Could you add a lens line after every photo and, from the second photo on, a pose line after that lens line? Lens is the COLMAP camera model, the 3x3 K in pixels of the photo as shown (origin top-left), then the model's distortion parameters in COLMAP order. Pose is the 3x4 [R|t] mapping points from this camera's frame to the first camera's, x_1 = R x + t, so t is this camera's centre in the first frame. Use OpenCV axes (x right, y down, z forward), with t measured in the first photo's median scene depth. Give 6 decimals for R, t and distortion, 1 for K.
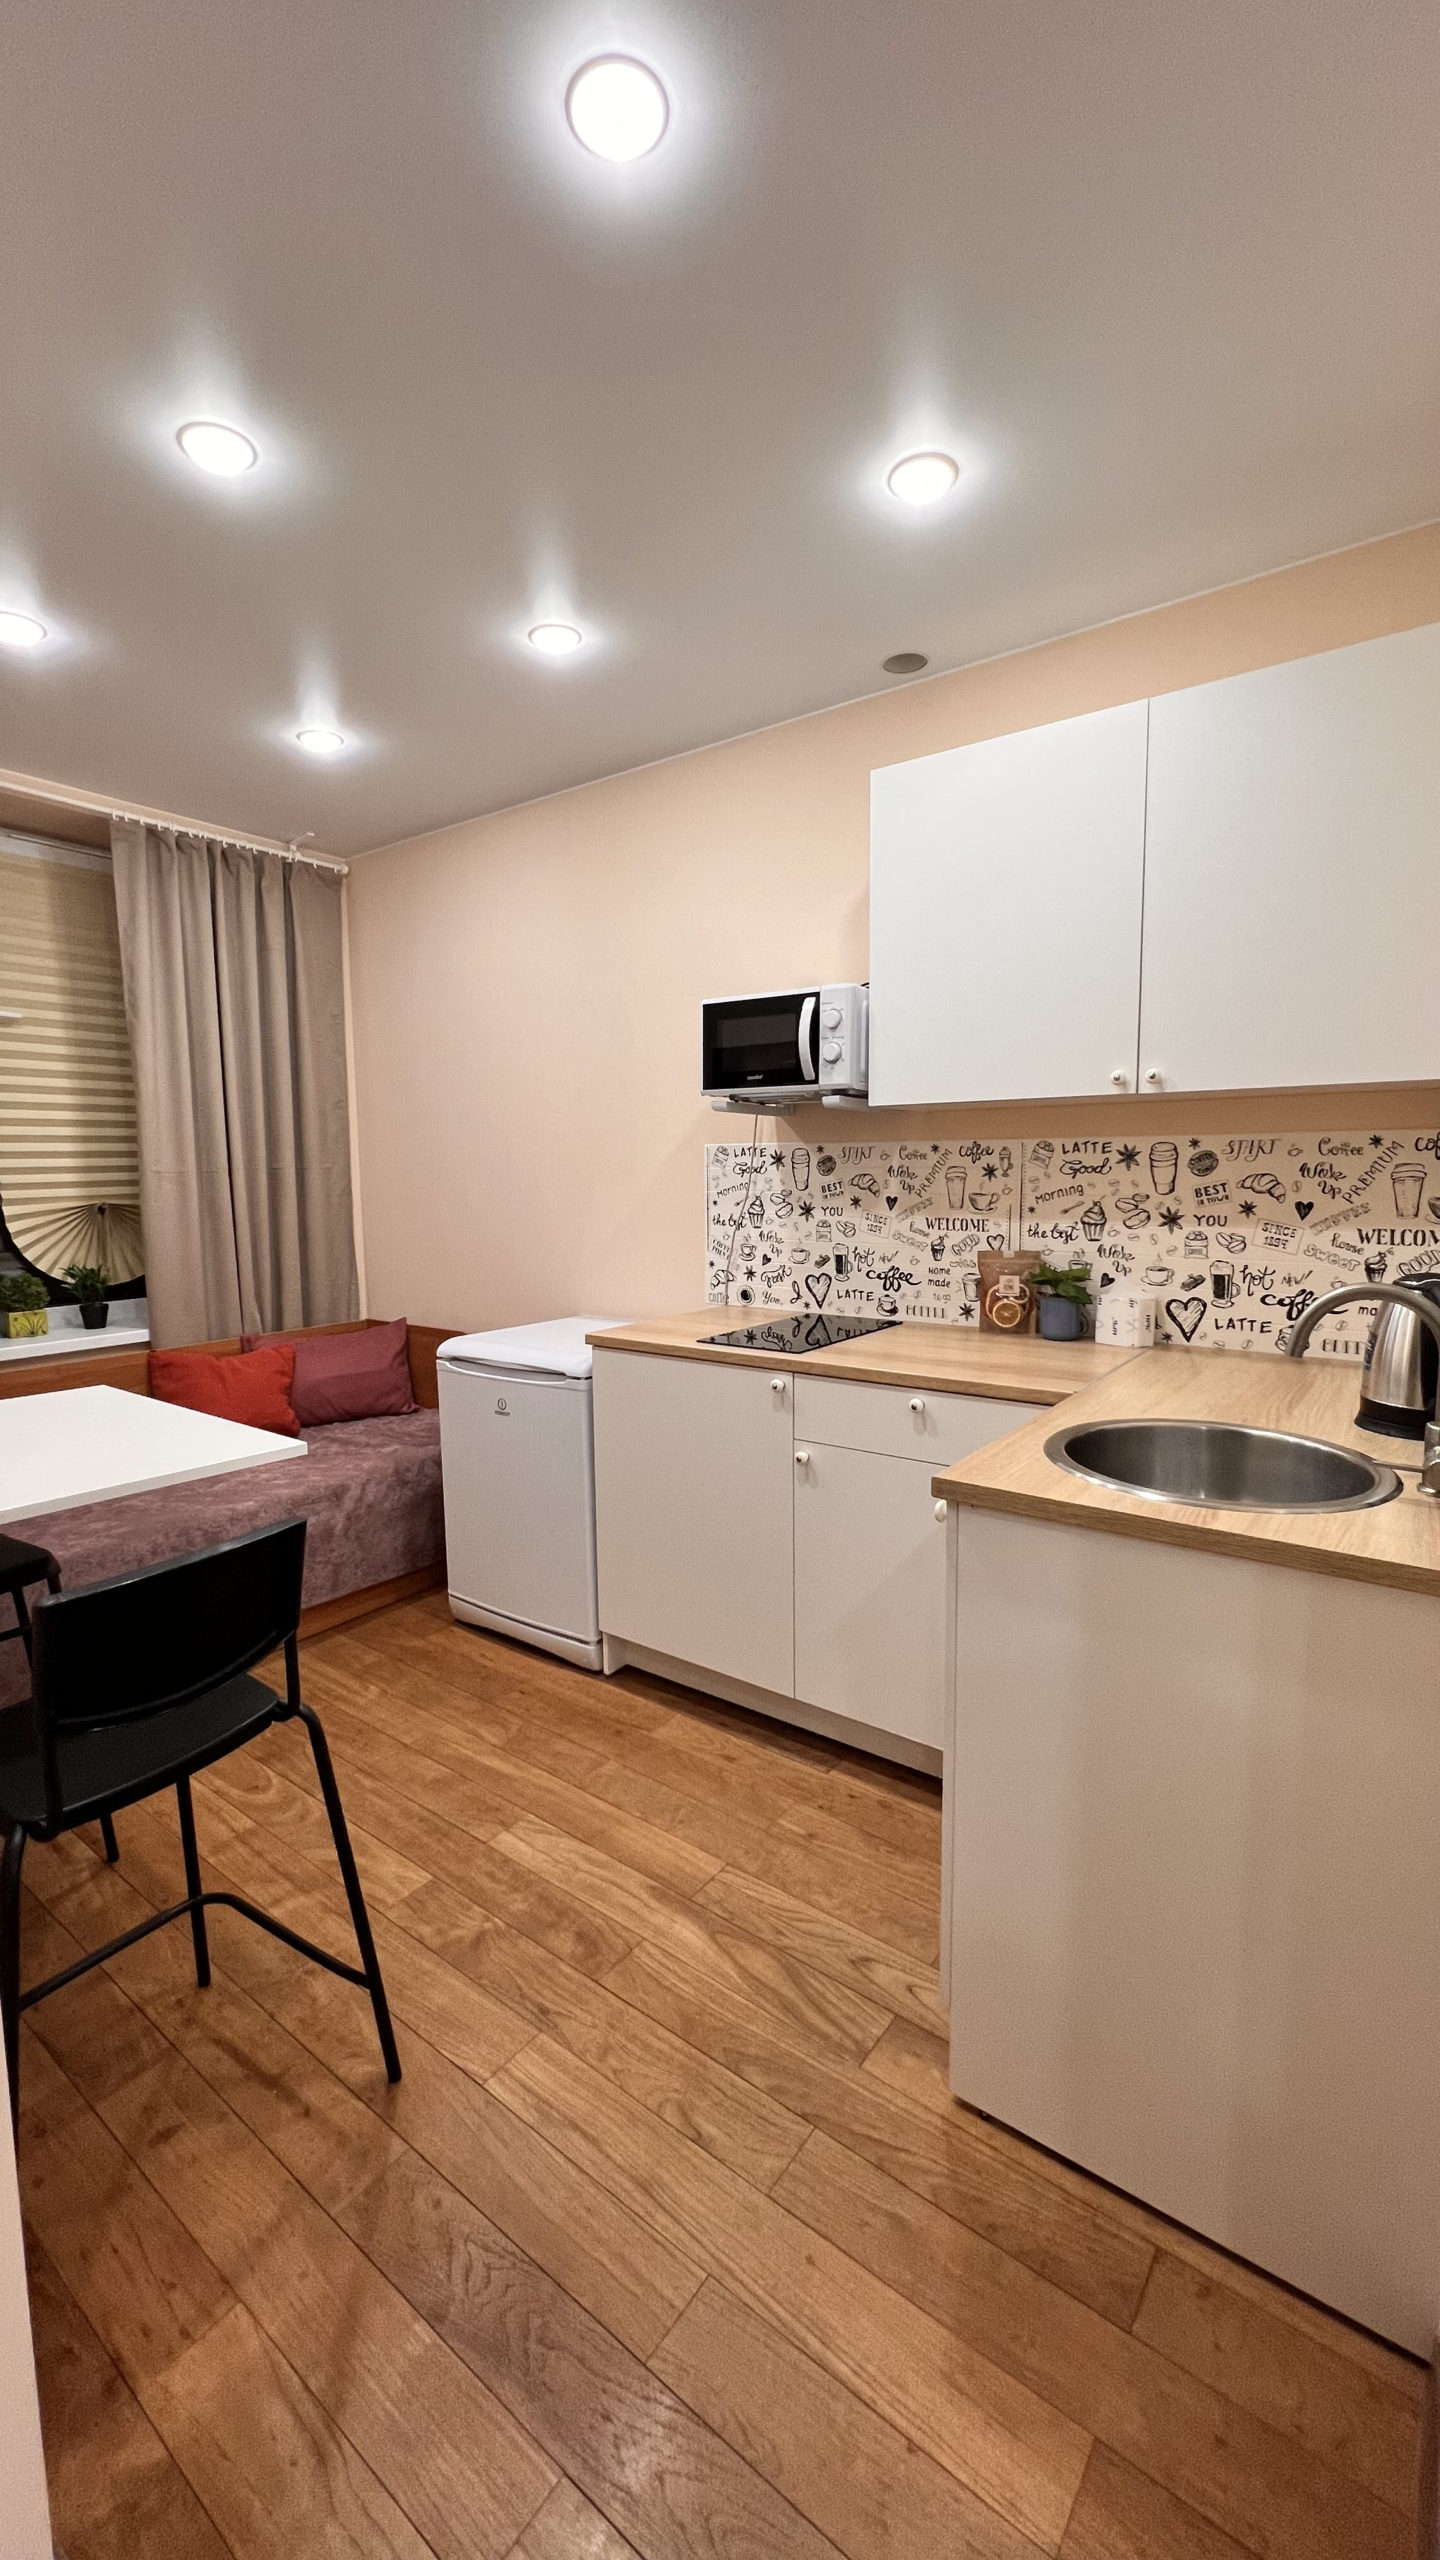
lens RADIAL K [[1022.5, 0, 723.5], [0, 1022.5, 1276.9], [0, 0, 1]] dist [-0.004238, 0.000487]
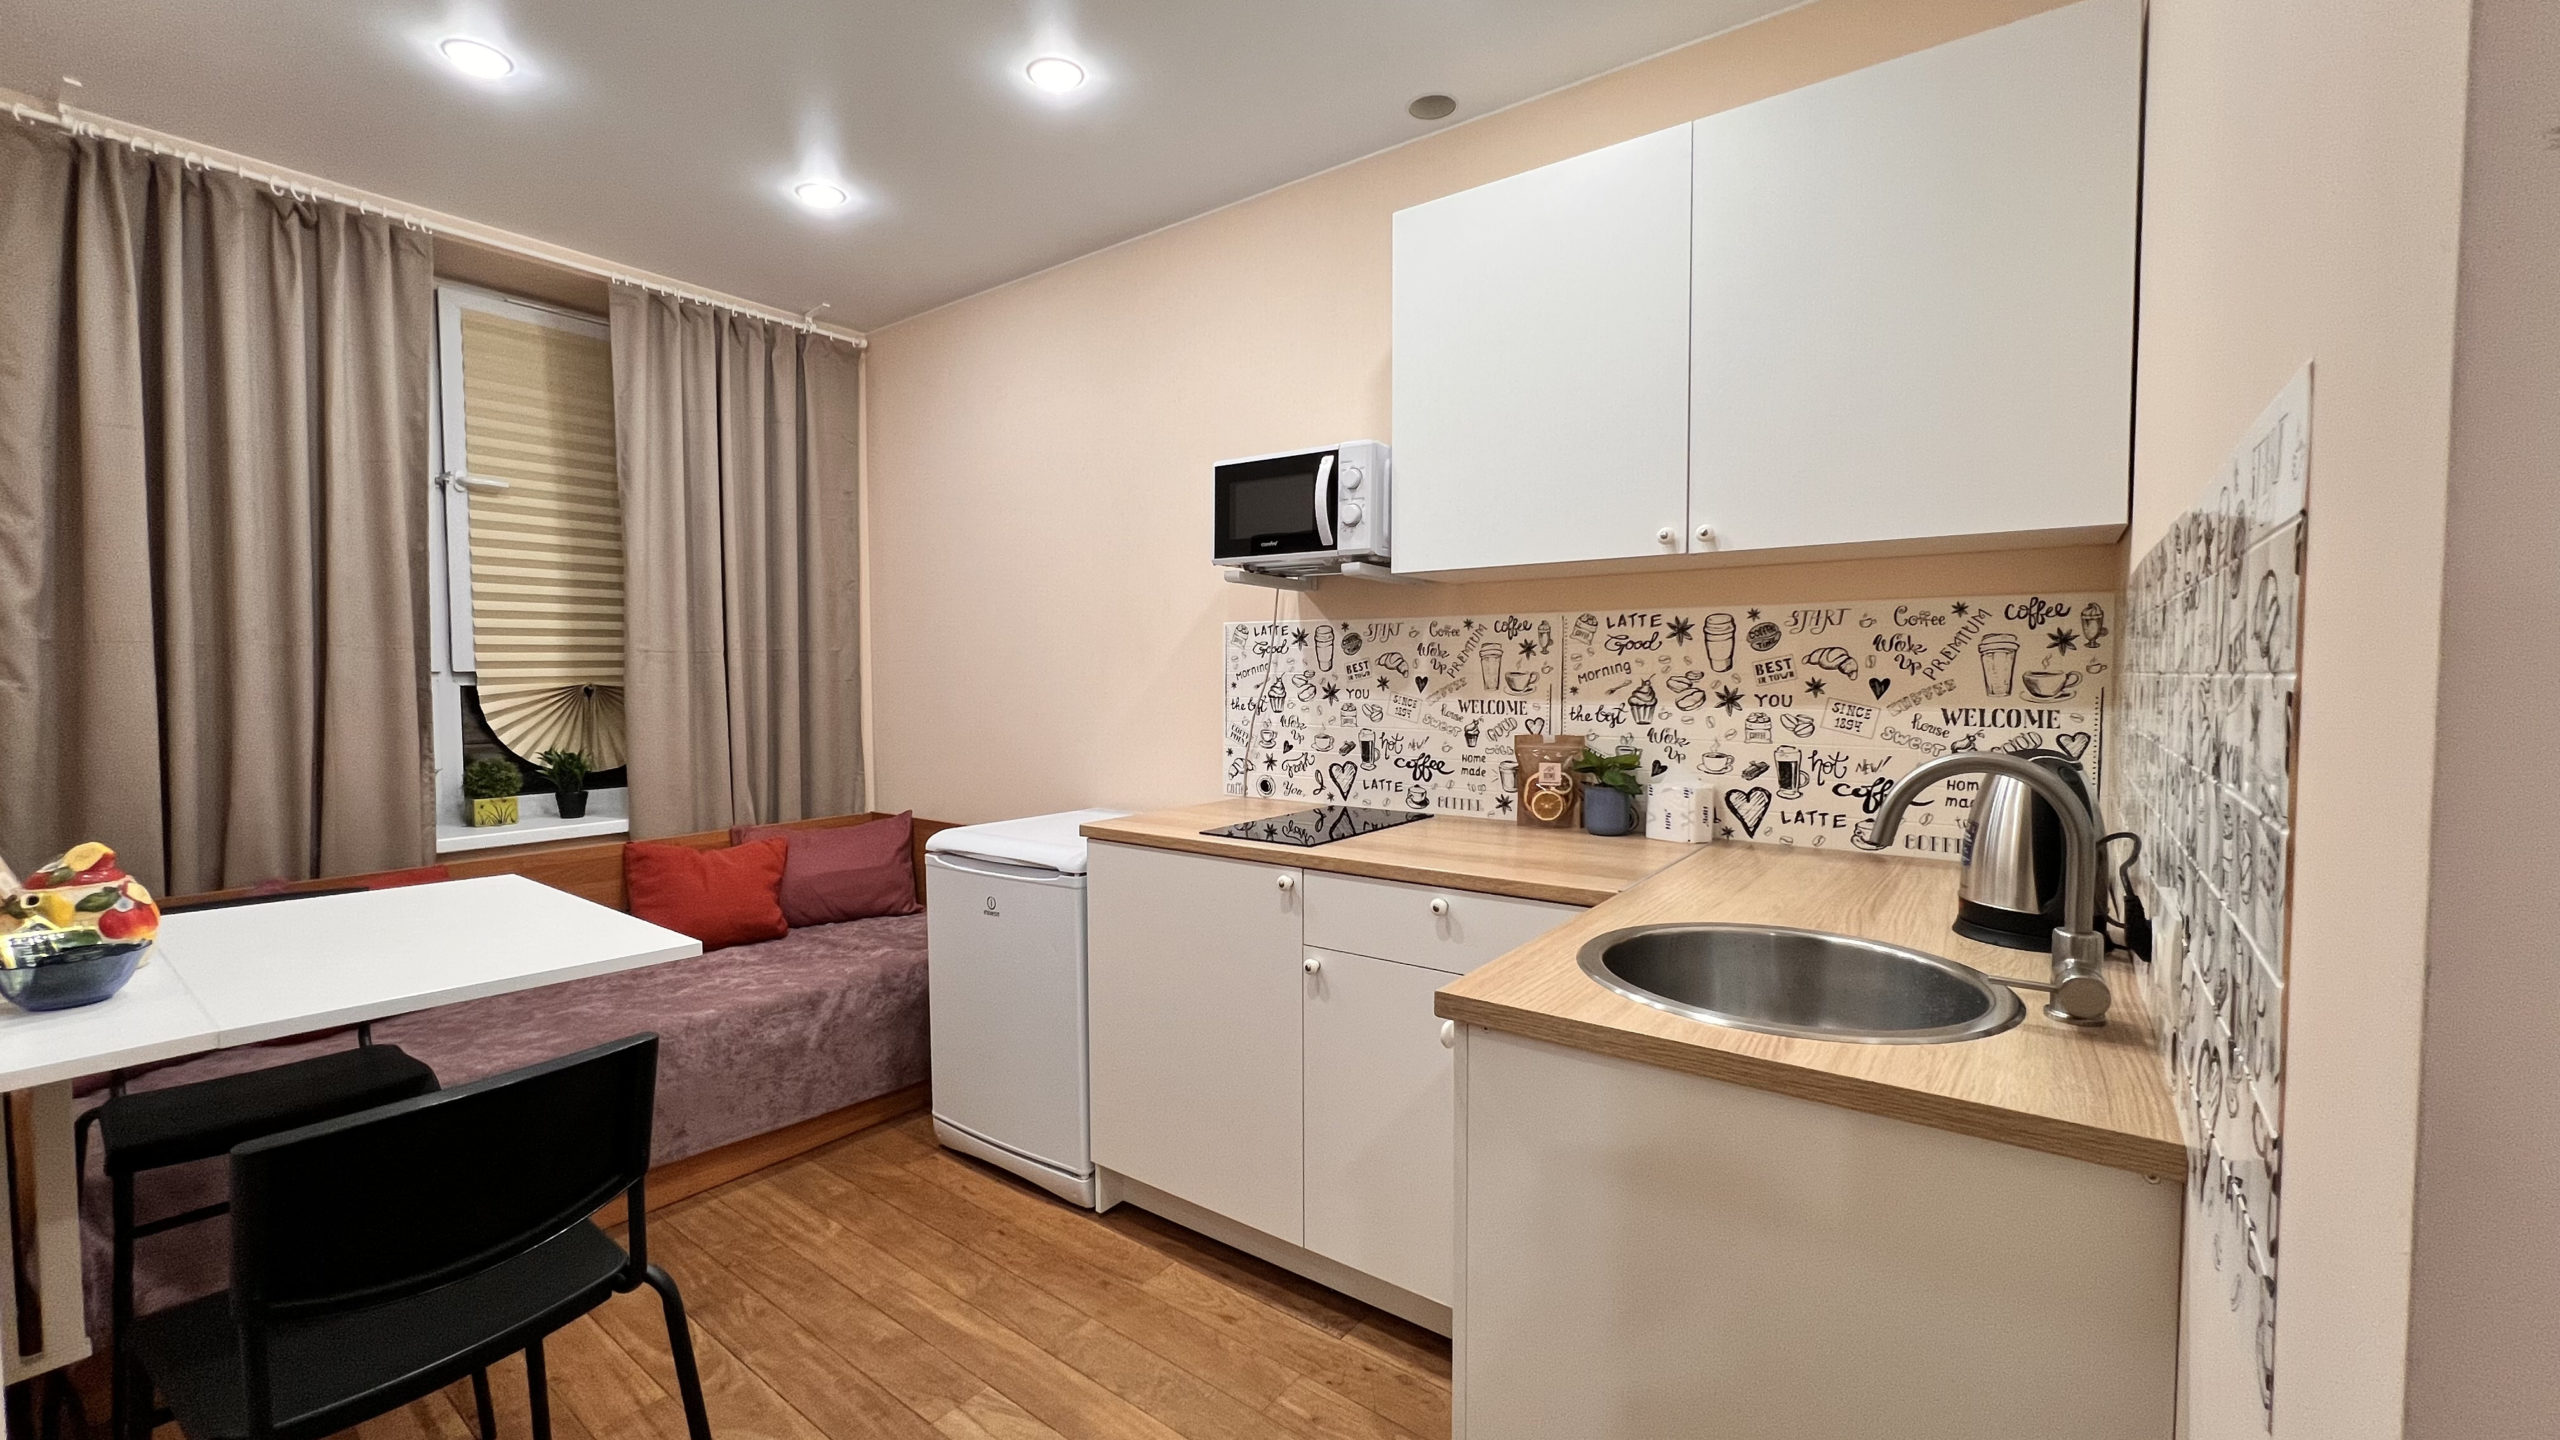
lens RADIAL K [[1022.5, 0, 1275.4], [0, 1022.5, 716.1], [0, 0, 1]] dist [-0.004238, 0.000487]
pose [[0.999937, 0.007749, -0.008160, 0.041313], [-0.008259, 0.997883, -0.064502, 0.016061], [0.007642, 0.064566, 0.997884, 0.090179]]
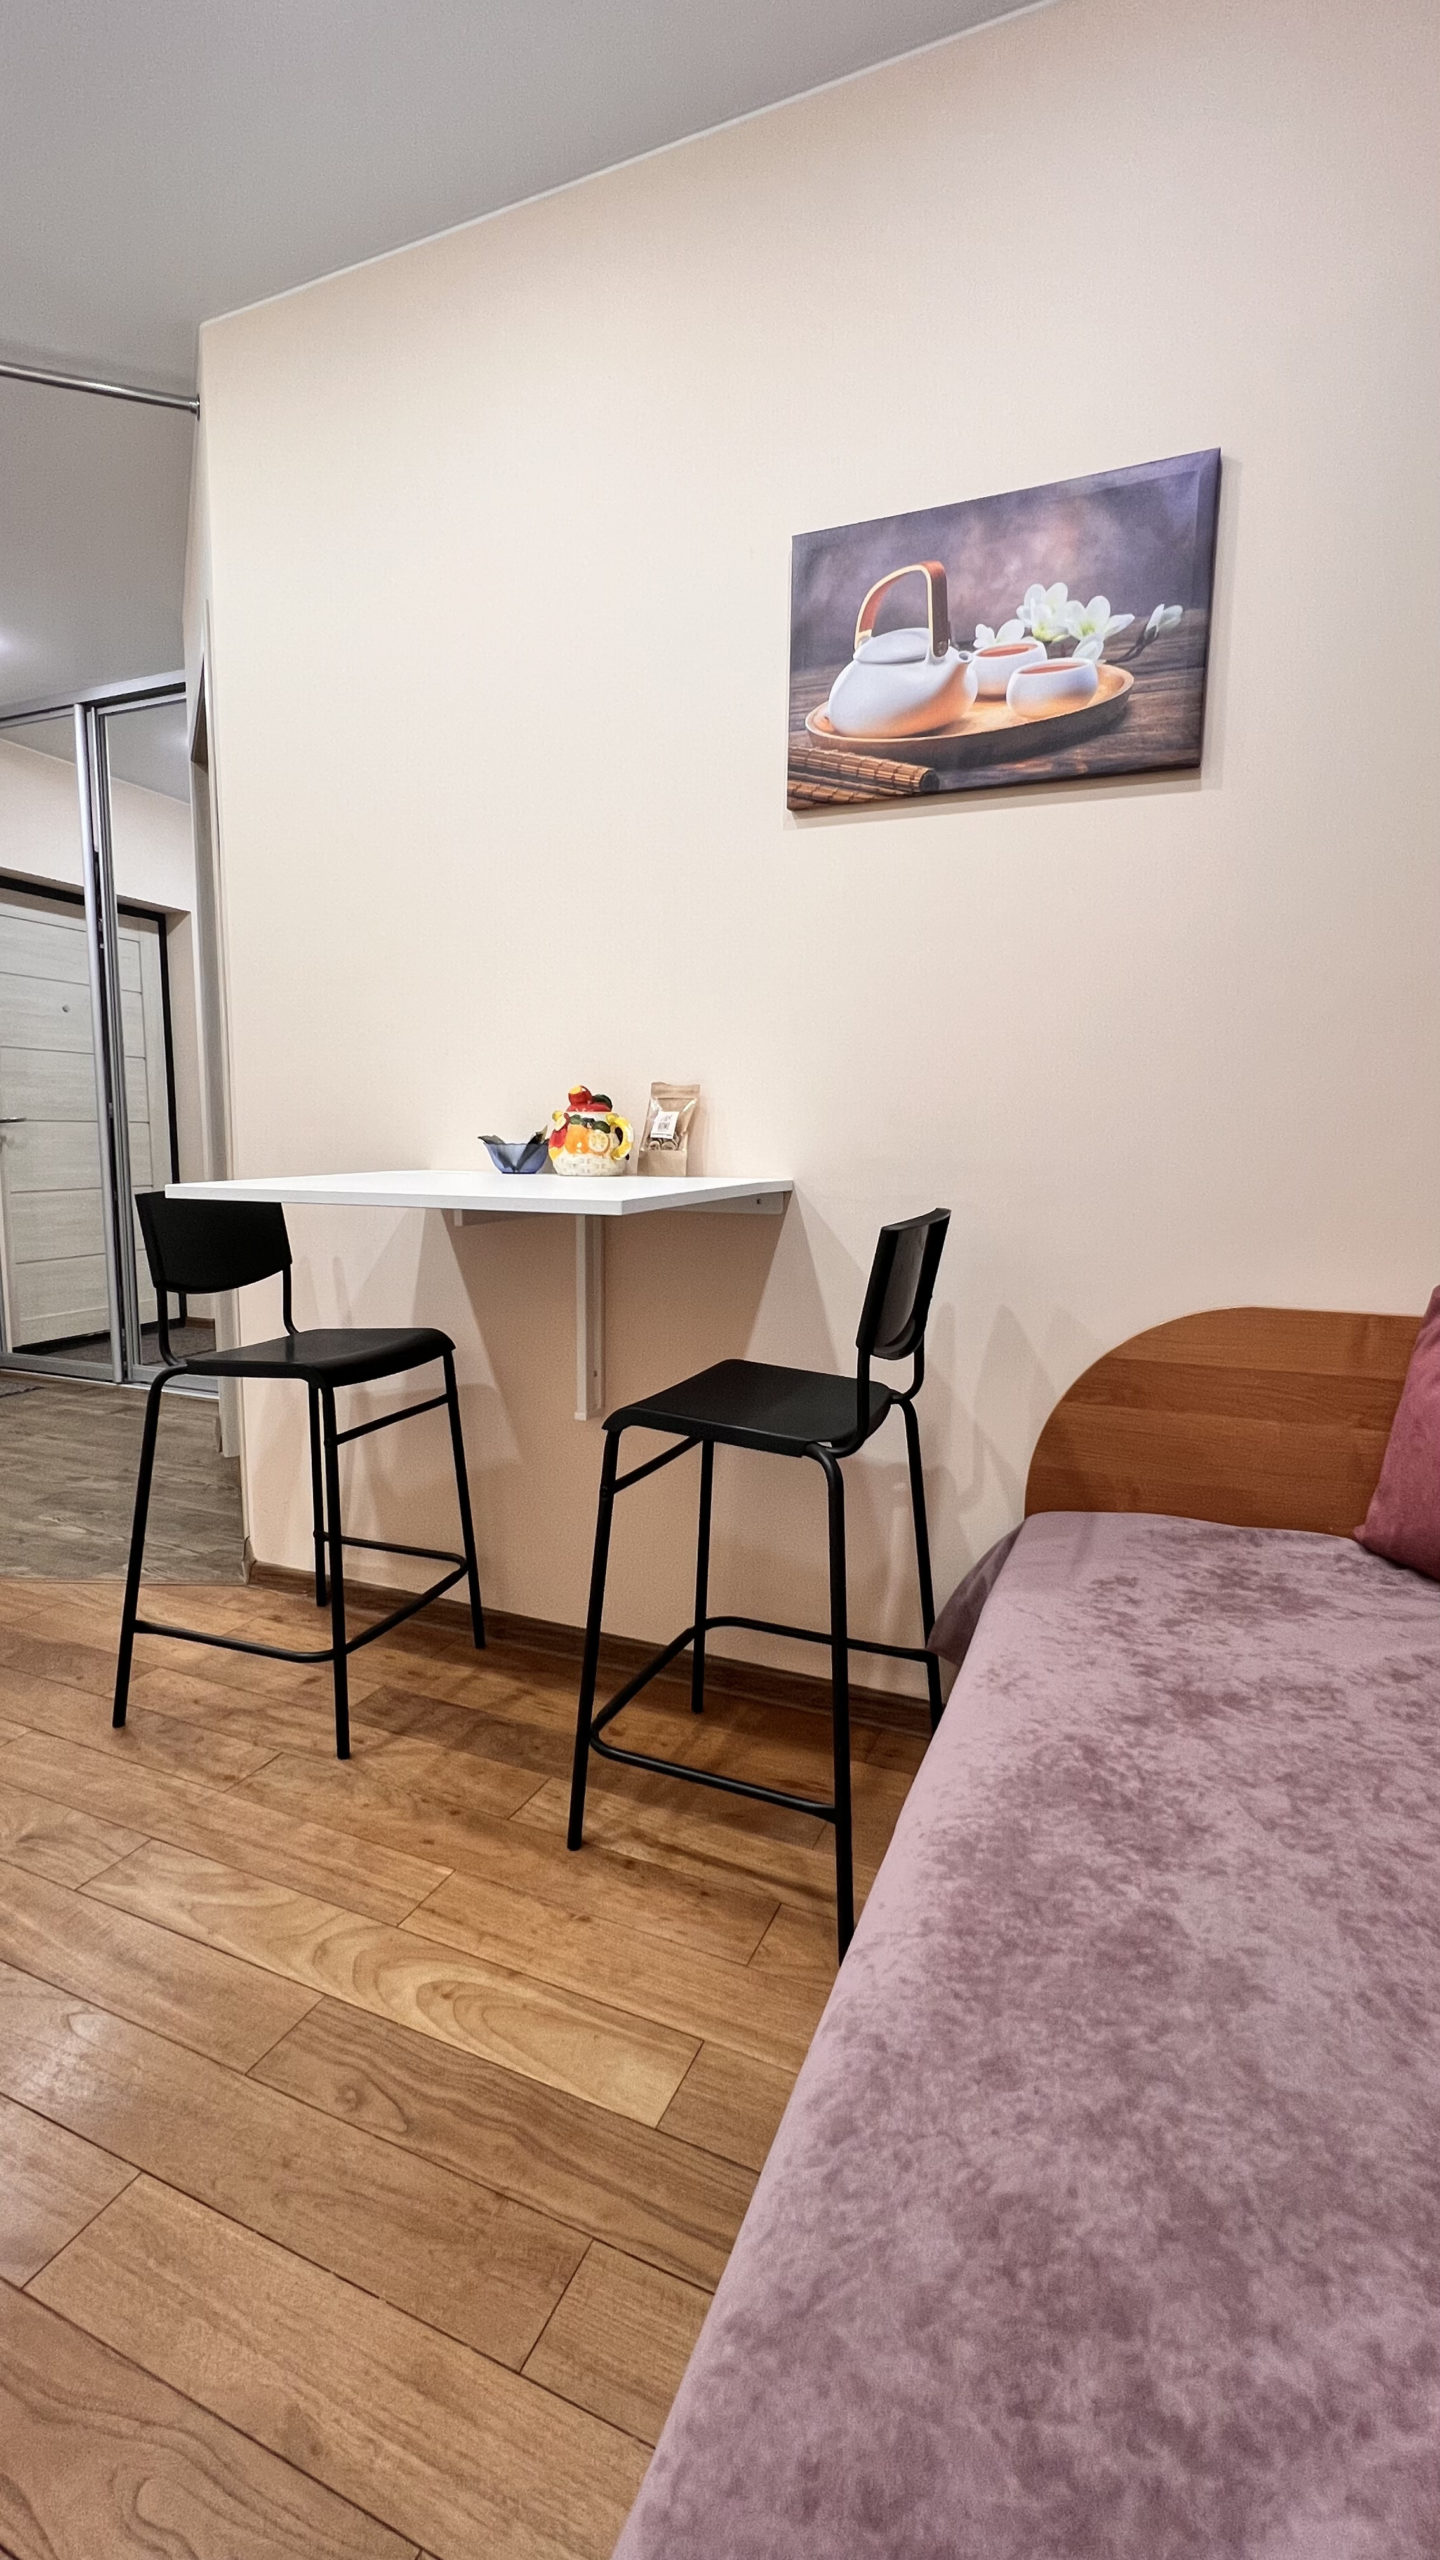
lens RADIAL K [[1089.1, 0, 721.1], [0, 1089.1, 1271.8], [0, 0, 1]] dist [-0.003029, 0.000601]
pose [[-0.970425, 0.030911, -0.239417, -0.387303], [-0.025641, 0.972959, 0.229550, 0.001518], [0.240038, 0.228900, -0.943391, 1.211414]]
